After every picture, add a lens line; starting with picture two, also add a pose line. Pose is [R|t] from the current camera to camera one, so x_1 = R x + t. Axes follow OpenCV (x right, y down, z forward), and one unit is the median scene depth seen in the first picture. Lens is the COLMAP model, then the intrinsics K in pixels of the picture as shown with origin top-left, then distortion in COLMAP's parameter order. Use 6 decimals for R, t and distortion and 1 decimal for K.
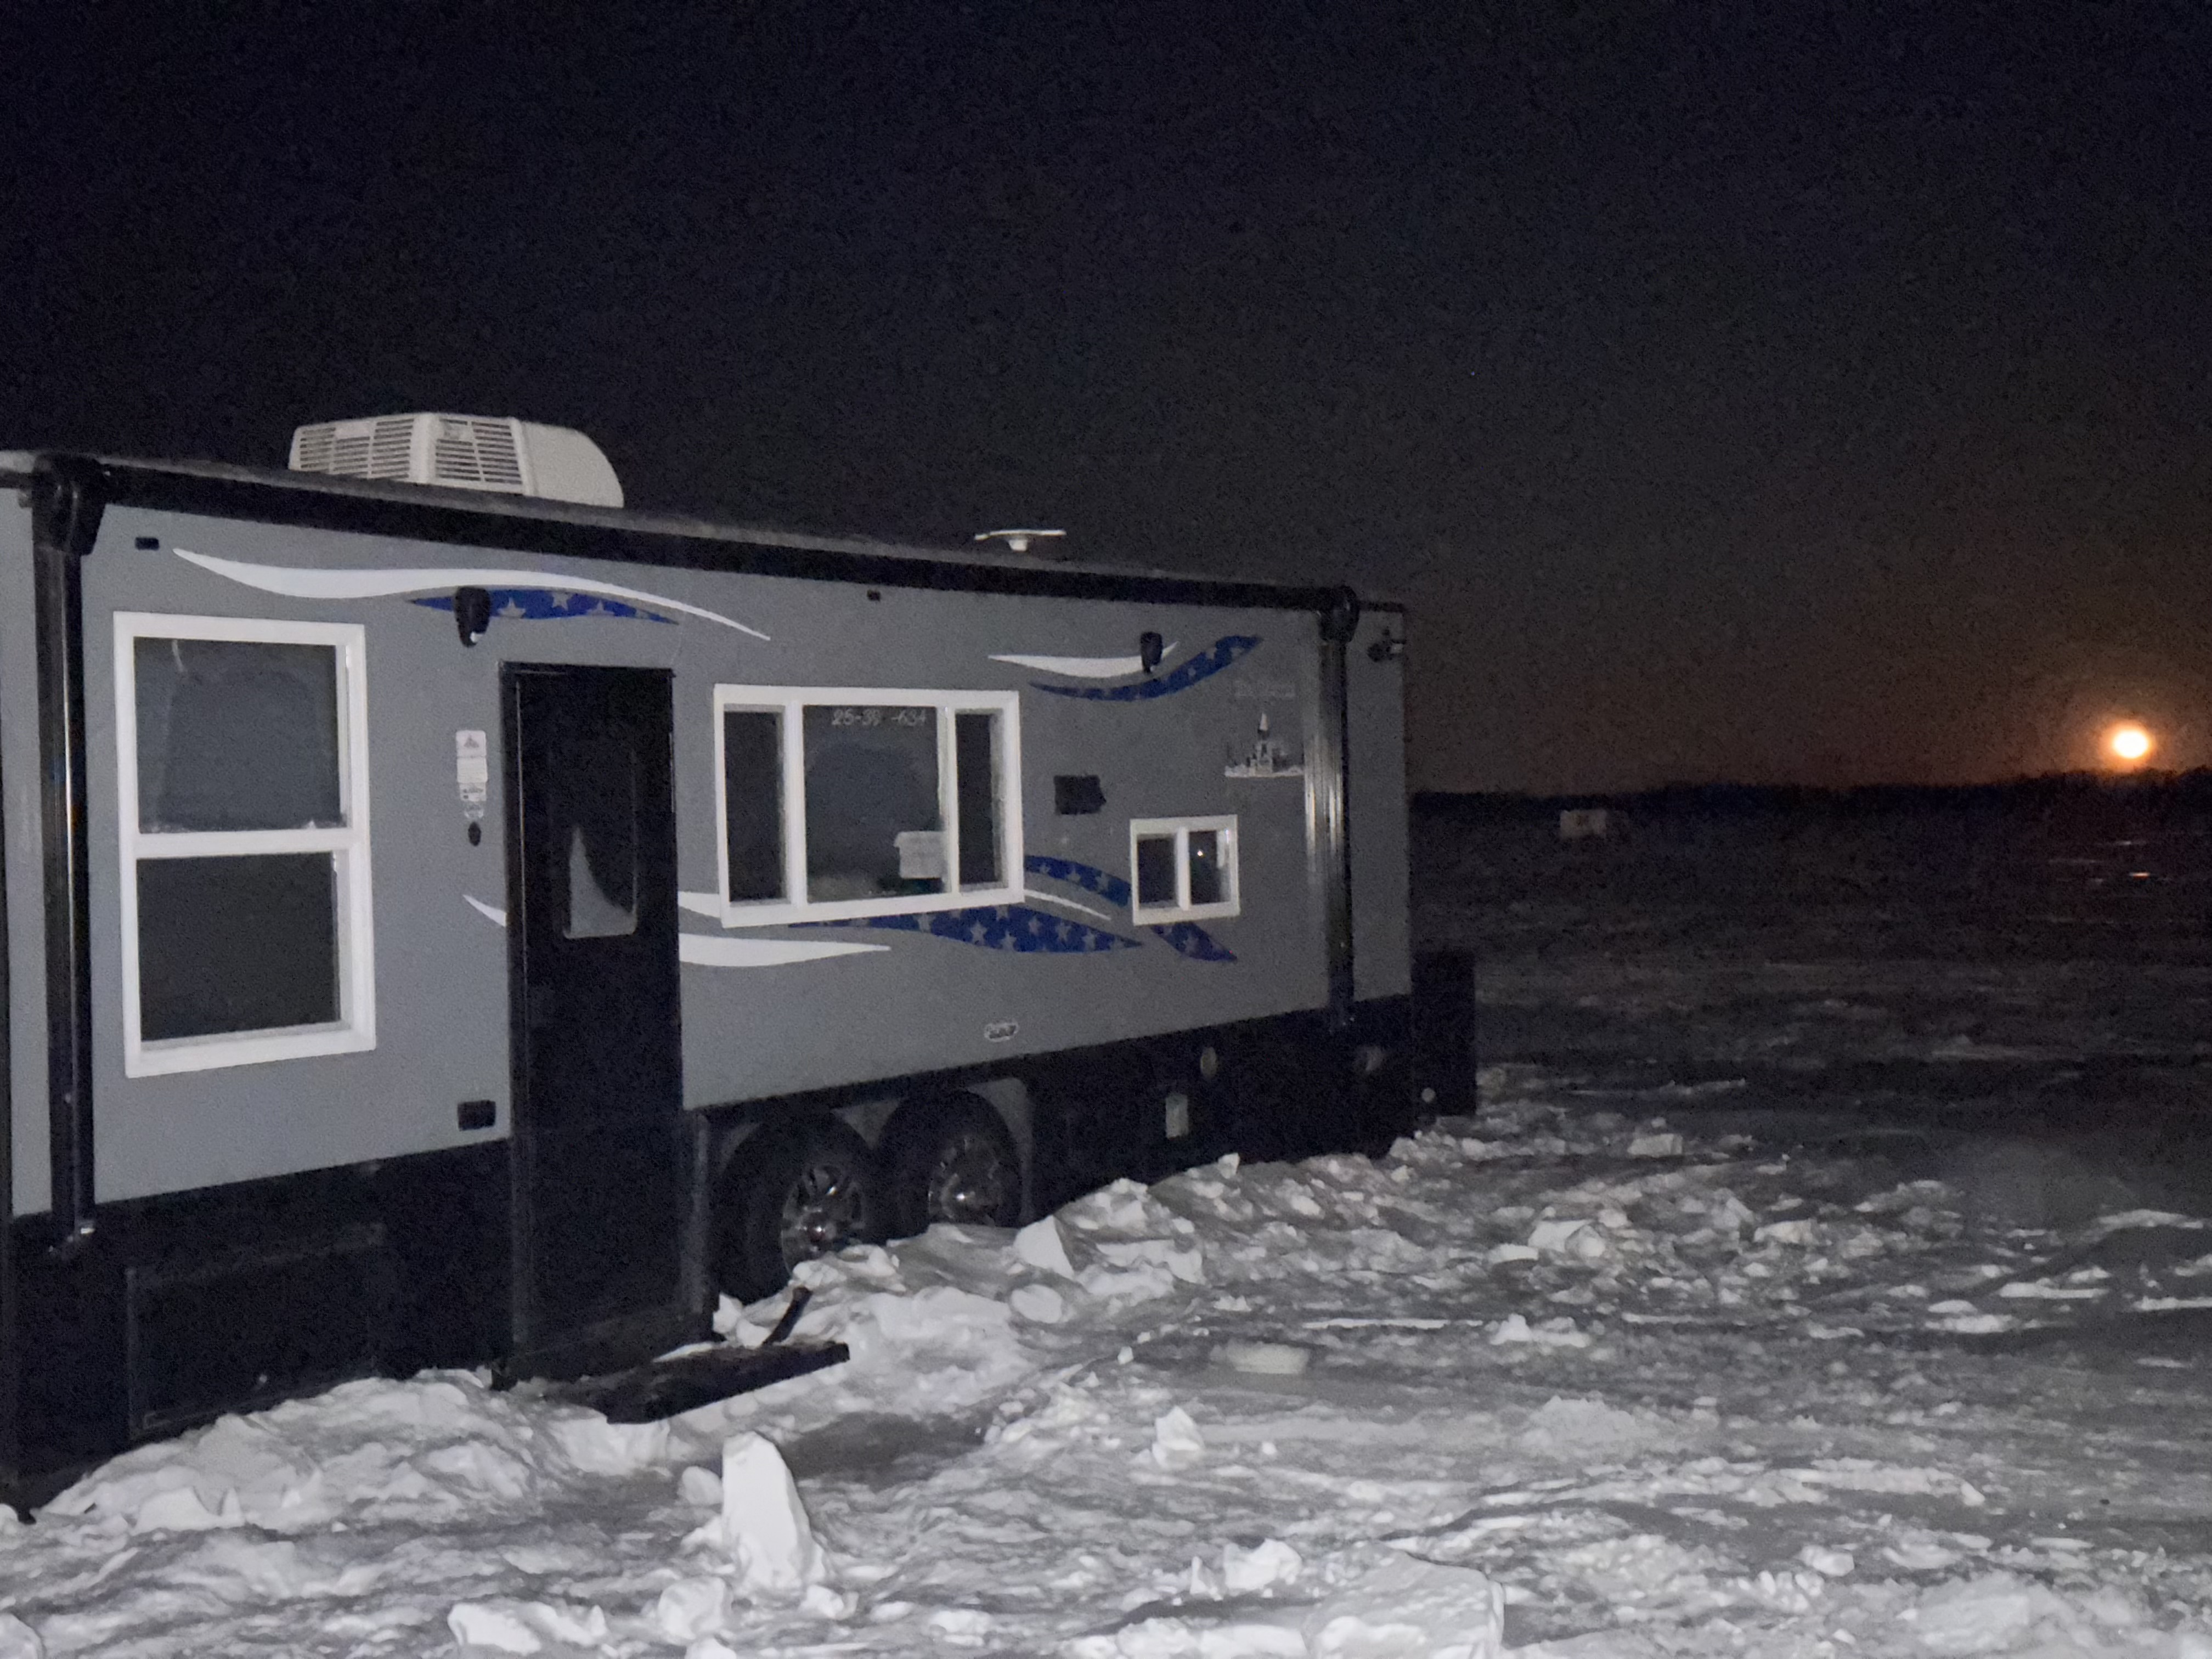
lens RADIAL K [[3079.5, 0, 1106.7], [0, 3079.5, 835.6], [0, 0, 1]] dist [0.053267, 0.000000]
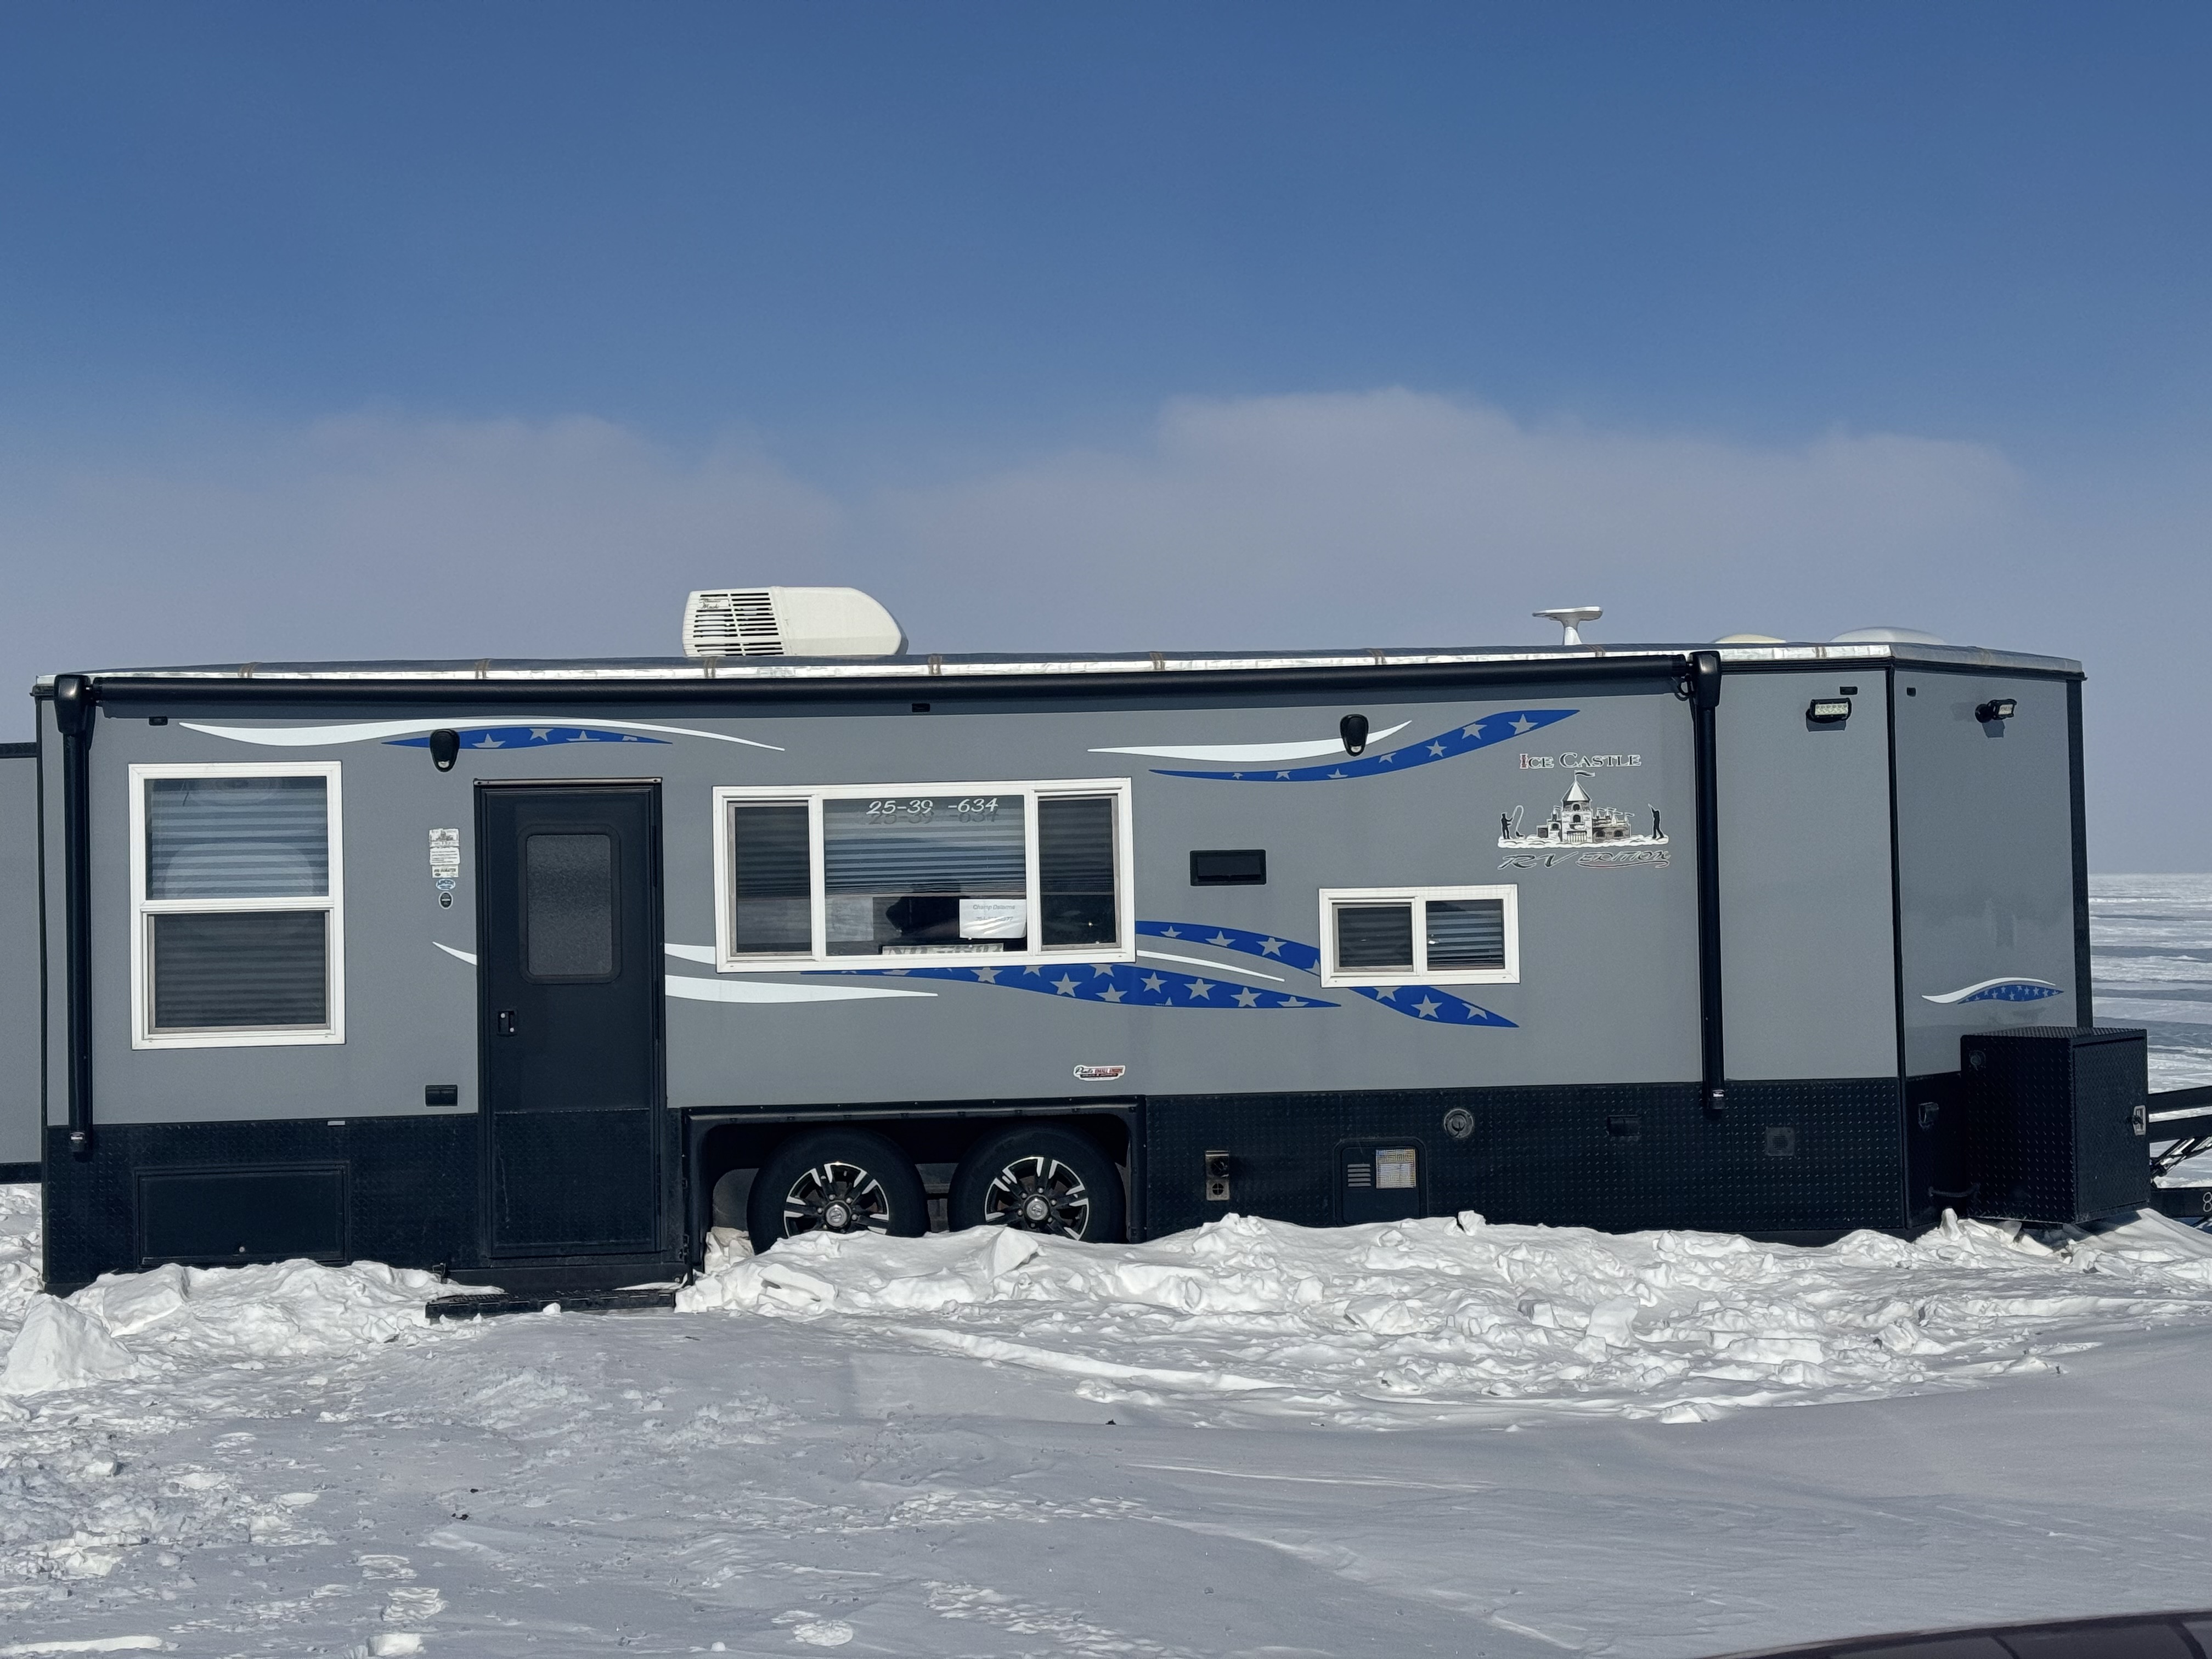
lens RADIAL K [[3079.5, 0, 1106.2], [0, 3079.5, 822.4], [0, 0, 1]] dist [0.053267, 0.000000]
pose [[0.566987, -0.006515, -0.823701, 0.949396], [-0.004125, 0.999934, -0.010748, -0.018536], [0.823717, 0.009491, 0.566922, 0.355021]]
